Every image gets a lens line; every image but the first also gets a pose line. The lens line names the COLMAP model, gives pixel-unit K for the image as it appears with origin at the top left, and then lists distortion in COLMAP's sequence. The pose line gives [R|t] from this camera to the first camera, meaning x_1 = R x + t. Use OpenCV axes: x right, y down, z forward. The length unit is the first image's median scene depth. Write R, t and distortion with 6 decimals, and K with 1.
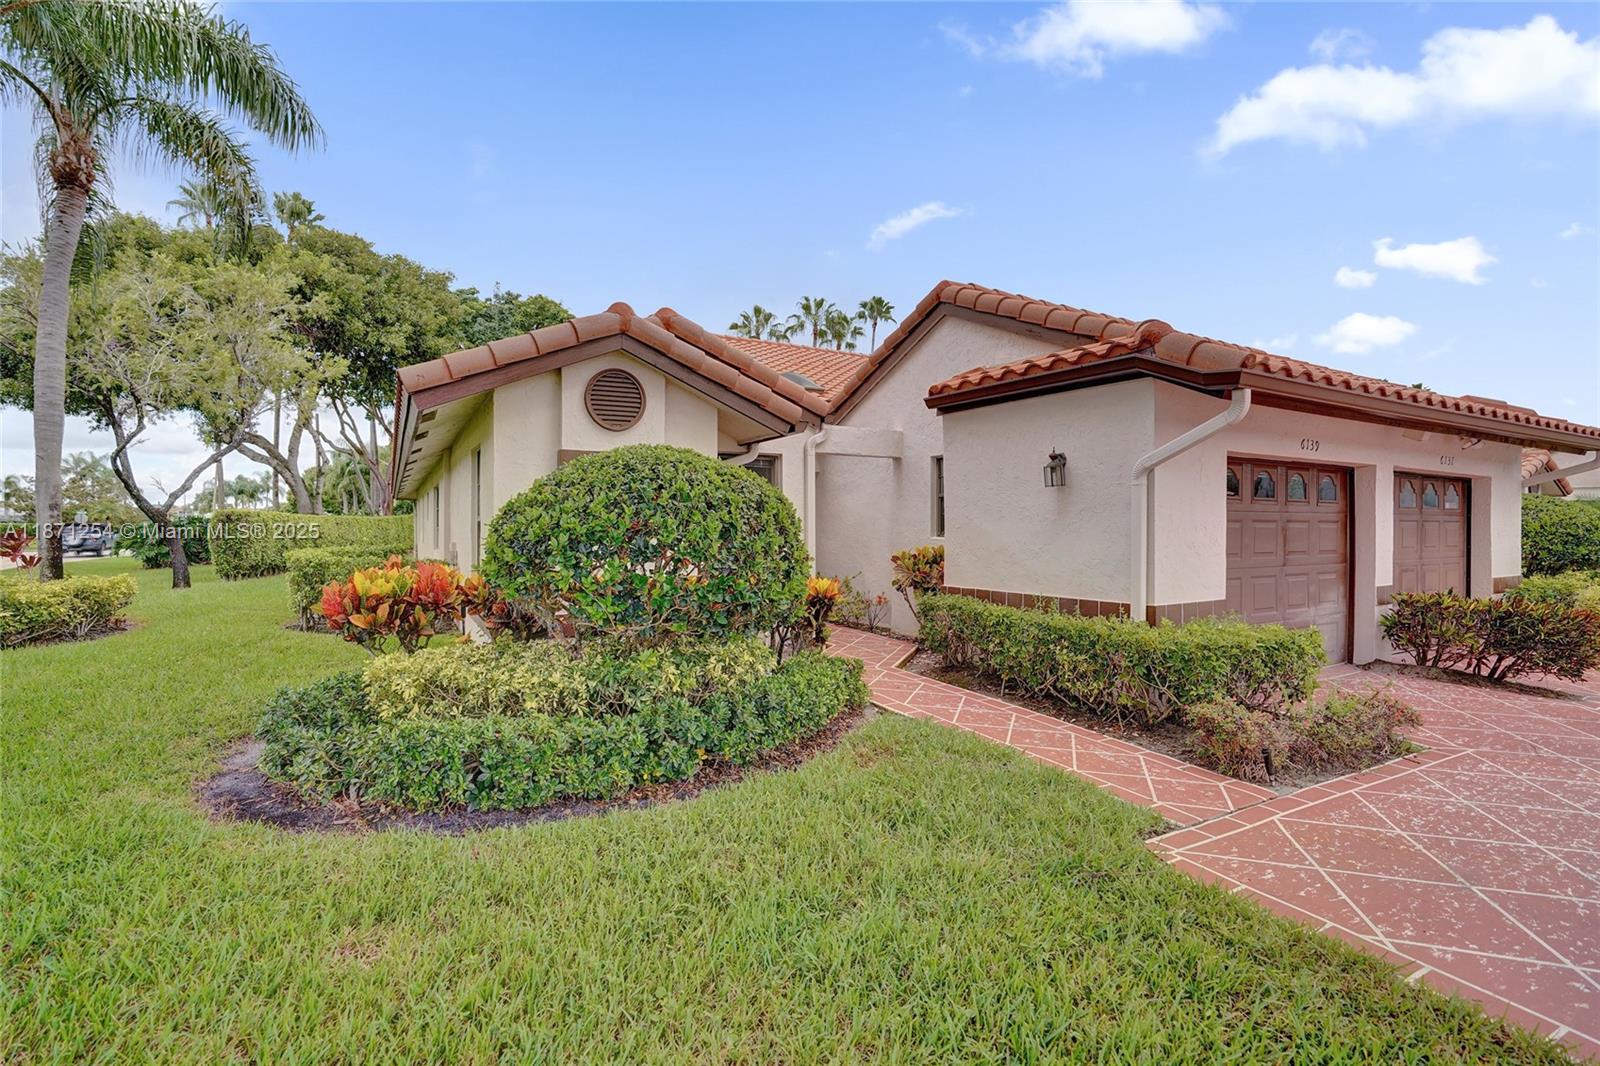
lens RADIAL K [[735.6, 0, 783.0], [0, 735.6, 533.5], [0, 0, 1]] dist [-0.057498, 0.020899]
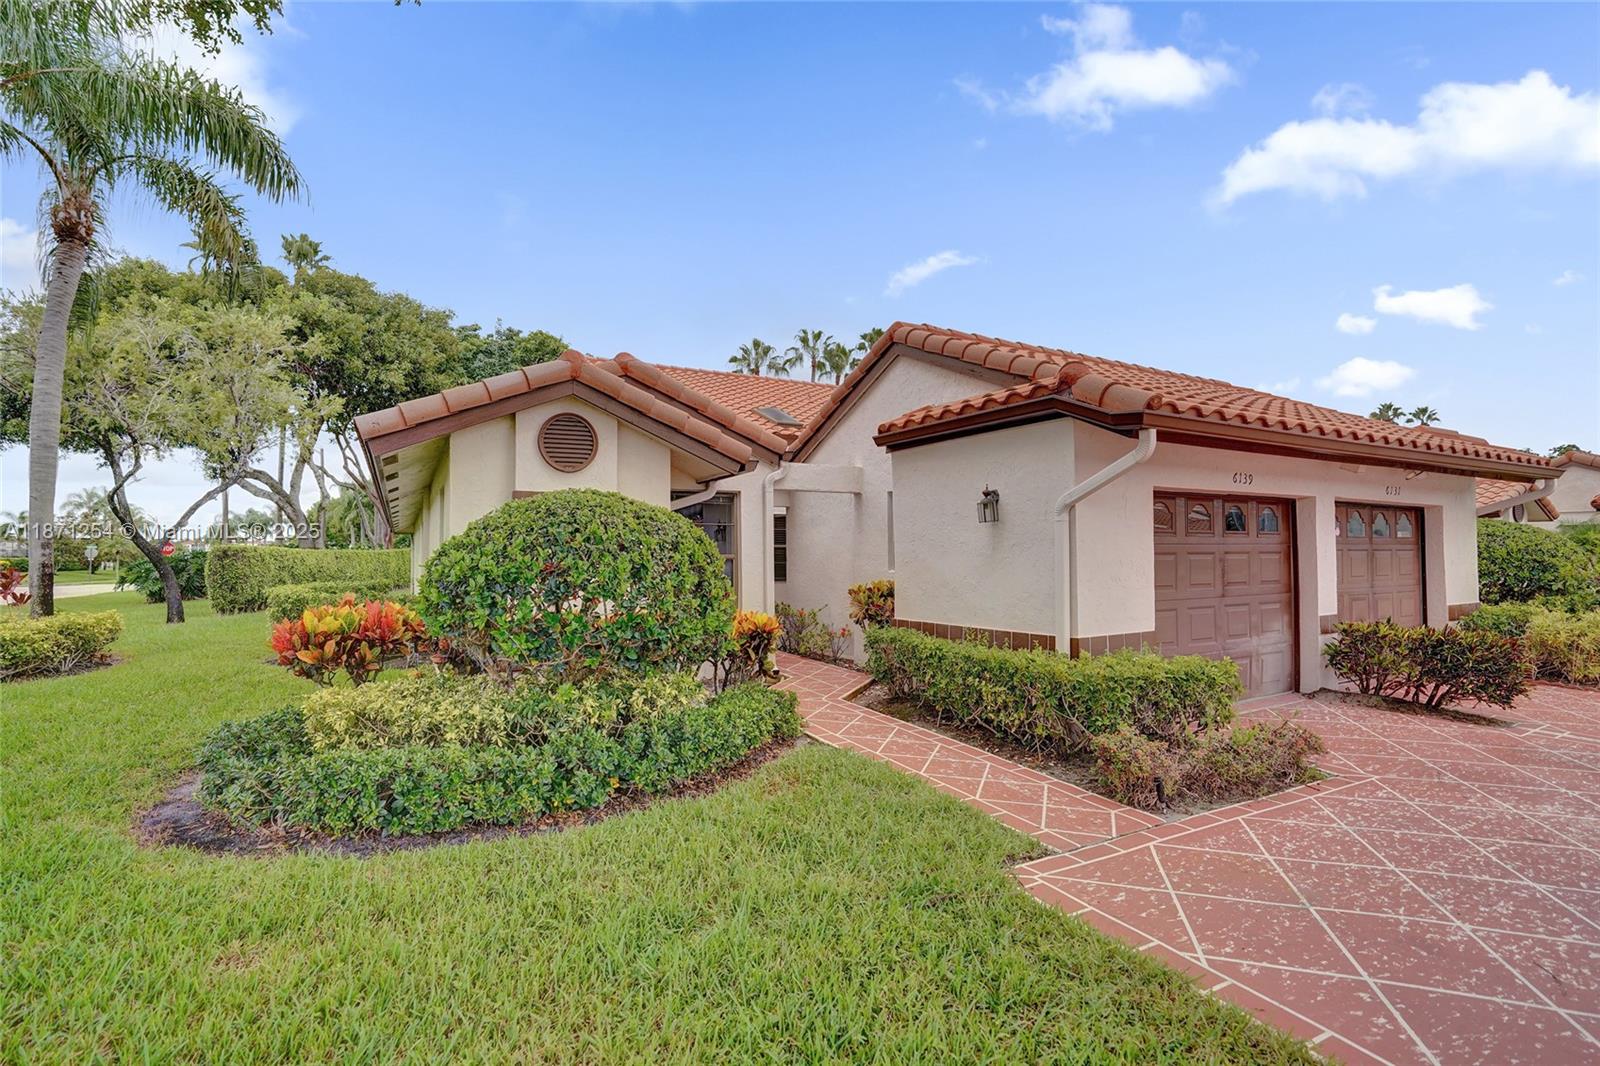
lens RADIAL K [[742.4, 0, 797.7], [0, 742.4, 536.7], [0, 0, 1]] dist [-0.055933, 0.020484]
pose [[0.999924, -0.007803, -0.009498, 0.105281], [0.007480, 0.999409, -0.033548, -0.009972], [0.009754, 0.033475, 0.999392, -0.045036]]
